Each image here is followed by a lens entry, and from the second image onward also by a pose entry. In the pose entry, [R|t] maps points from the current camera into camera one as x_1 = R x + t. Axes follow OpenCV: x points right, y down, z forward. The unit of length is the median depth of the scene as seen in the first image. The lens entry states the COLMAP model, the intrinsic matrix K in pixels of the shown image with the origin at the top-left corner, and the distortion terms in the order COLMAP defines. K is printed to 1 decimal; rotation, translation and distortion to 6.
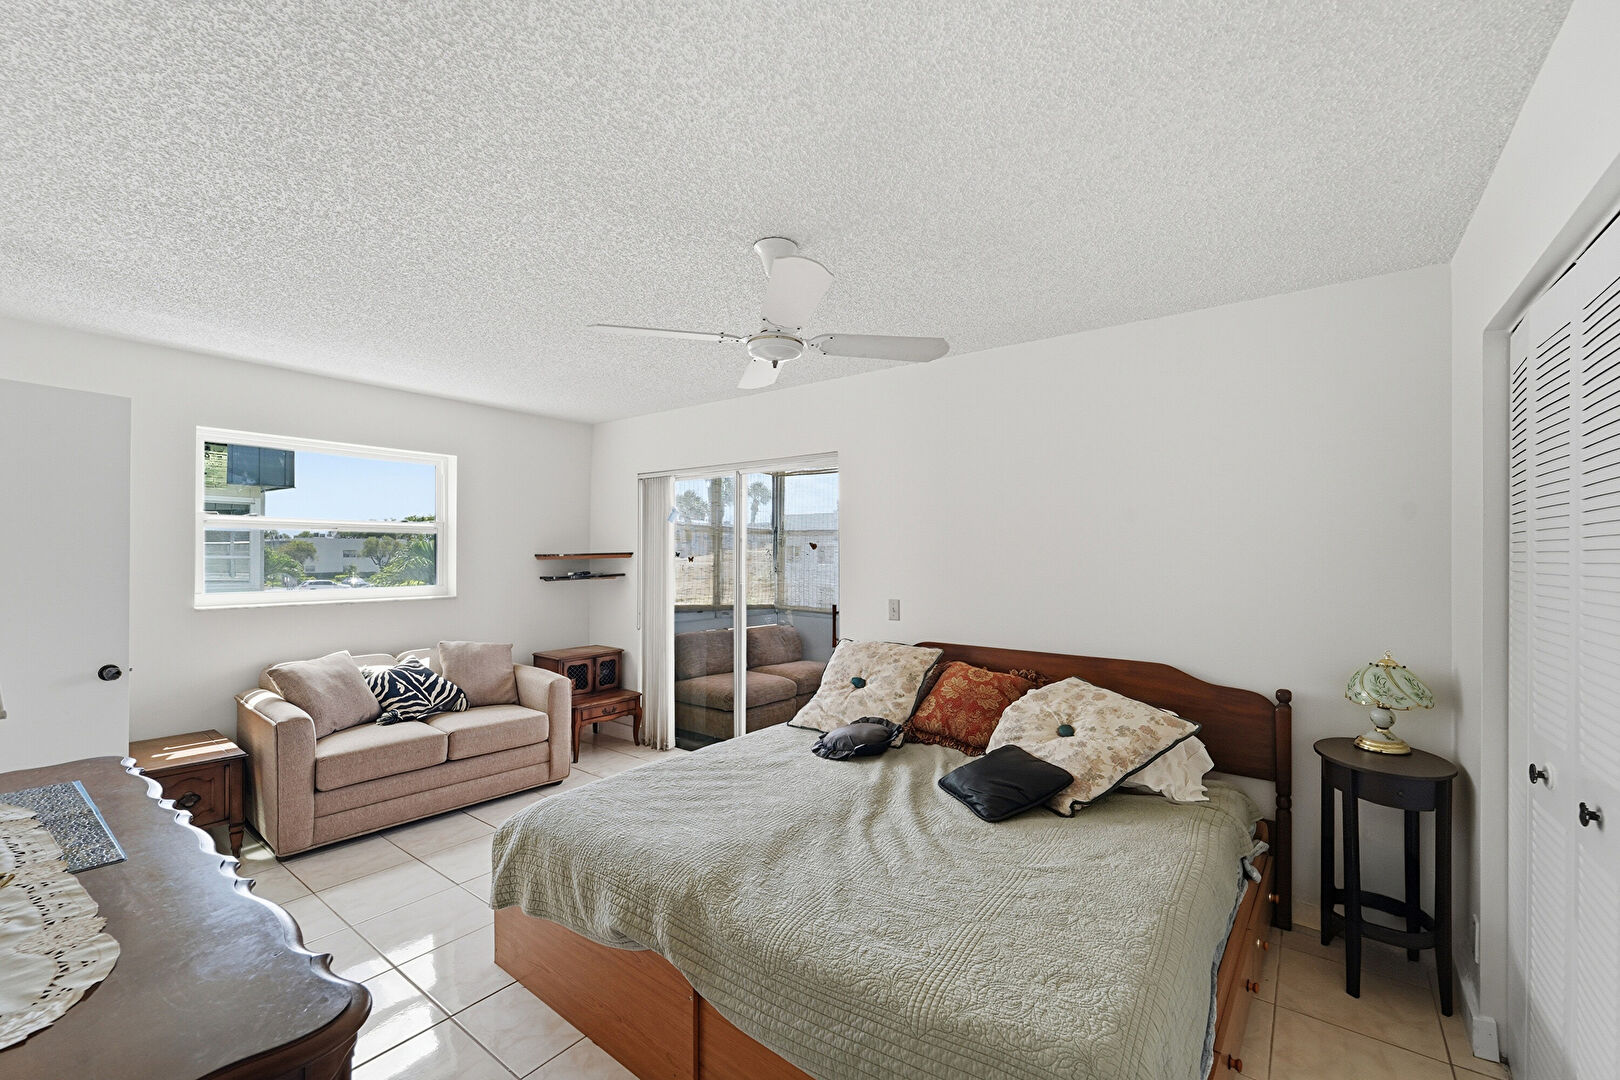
lens RADIAL K [[664.0, 0, 806.5], [0, 664.0, 547.7], [0, 0, 1]] dist [-0.000735, -0.000253]
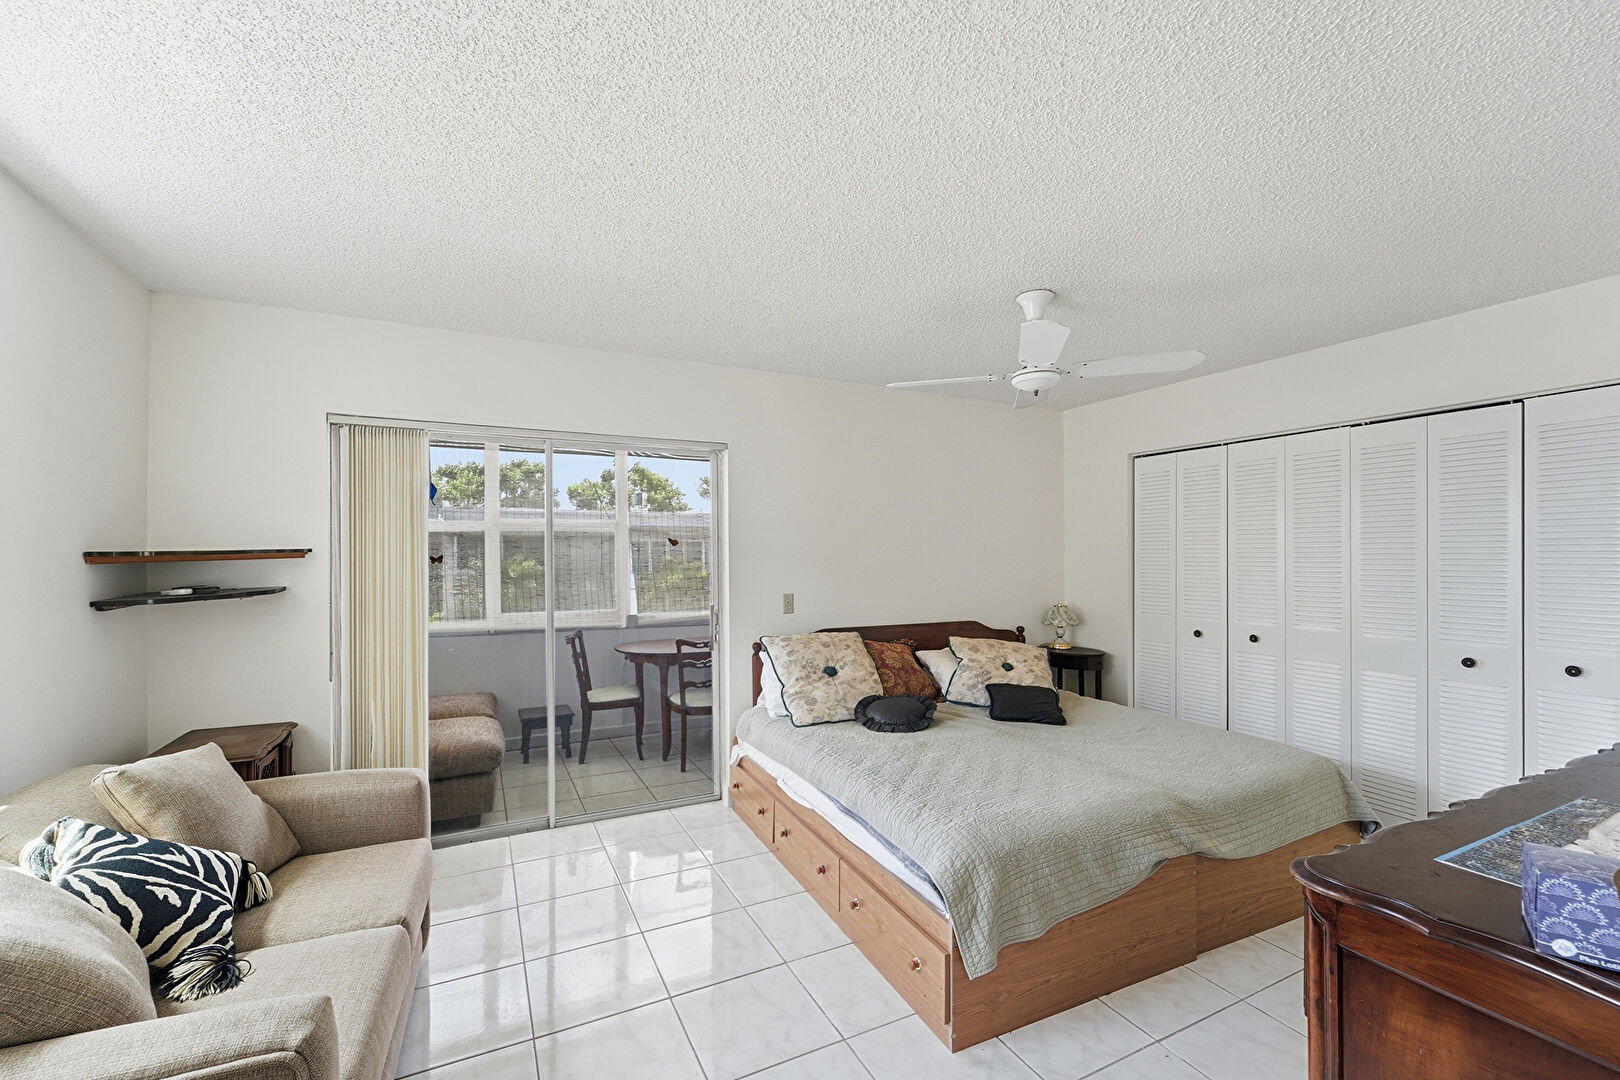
lens RADIAL K [[664.0, 0, 799.9], [0, 664.0, 550.0], [0, 0, 1]] dist [-0.000735, -0.000253]
pose [[0.452395, 0.005627, 0.891800, -0.786539], [0.000704, 0.999978, -0.006667, 0.015780], [-0.891817, 0.003644, 0.452381, 0.501990]]
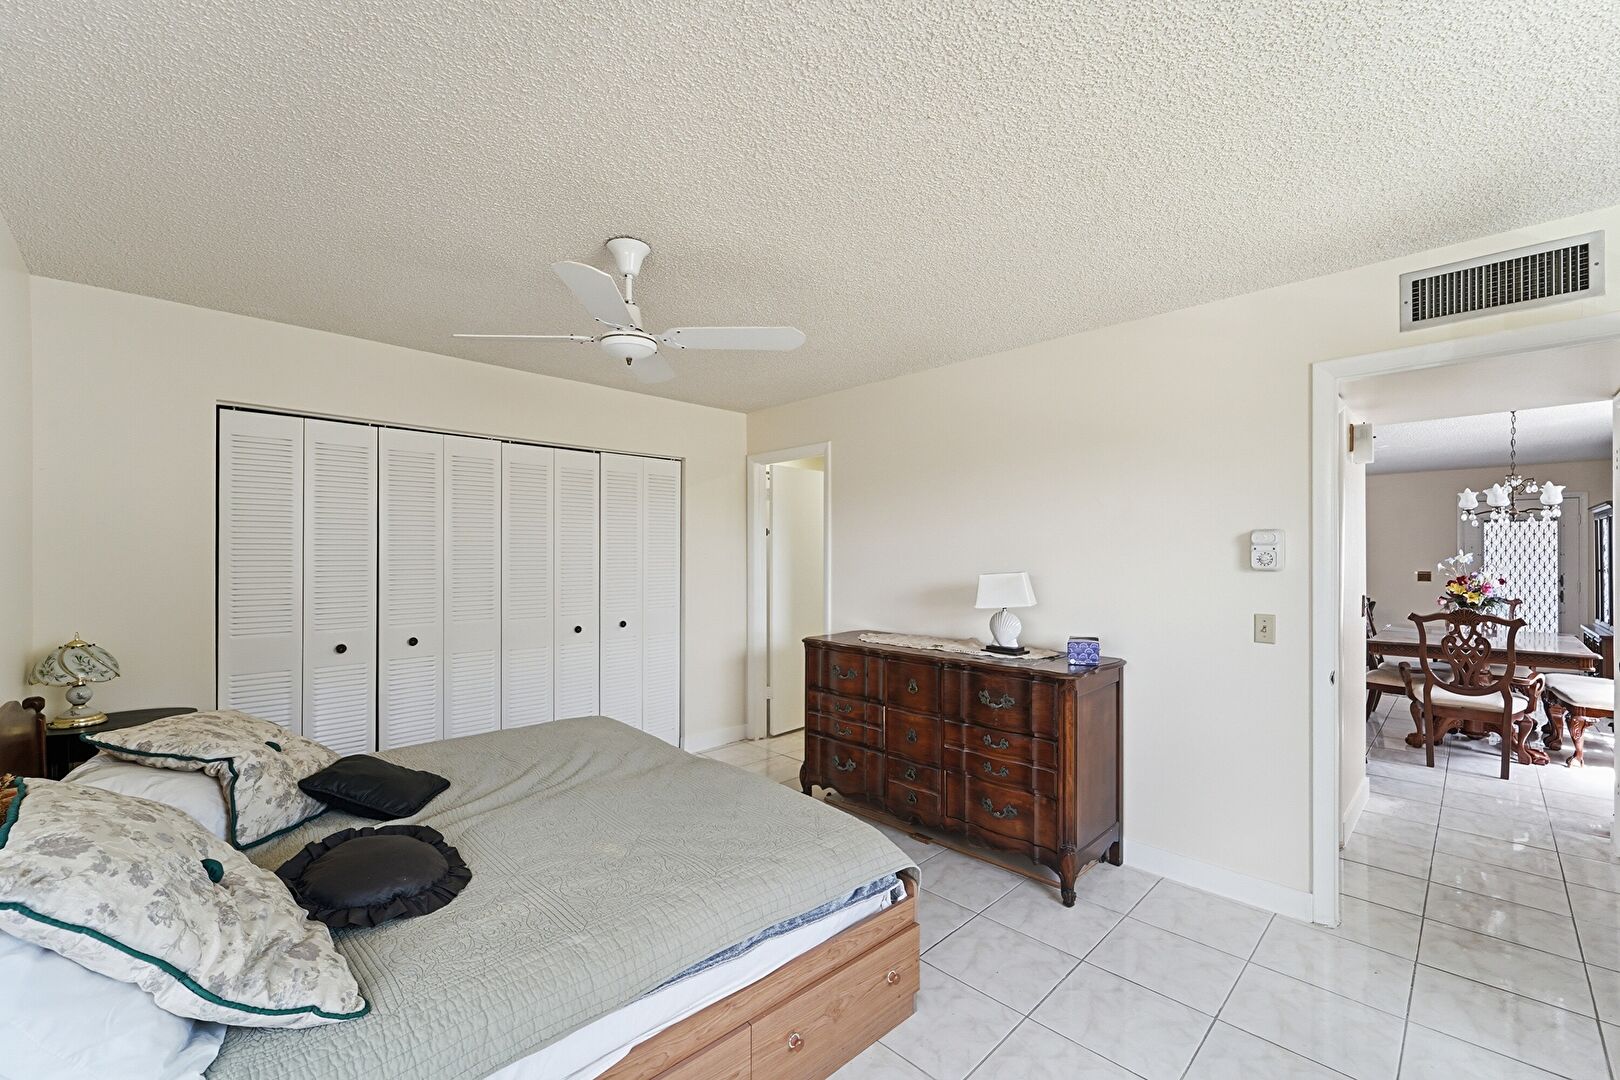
lens RADIAL K [[664.0, 0, 805.1], [0, 664.0, 545.4], [0, 0, 1]] dist [-0.000735, -0.000253]
pose [[-0.989077, 0.000874, 0.147399, -0.264970], [-0.001176, 0.999904, -0.013816, 0.018908], [-0.147397, -0.013839, -0.988981, 1.195951]]
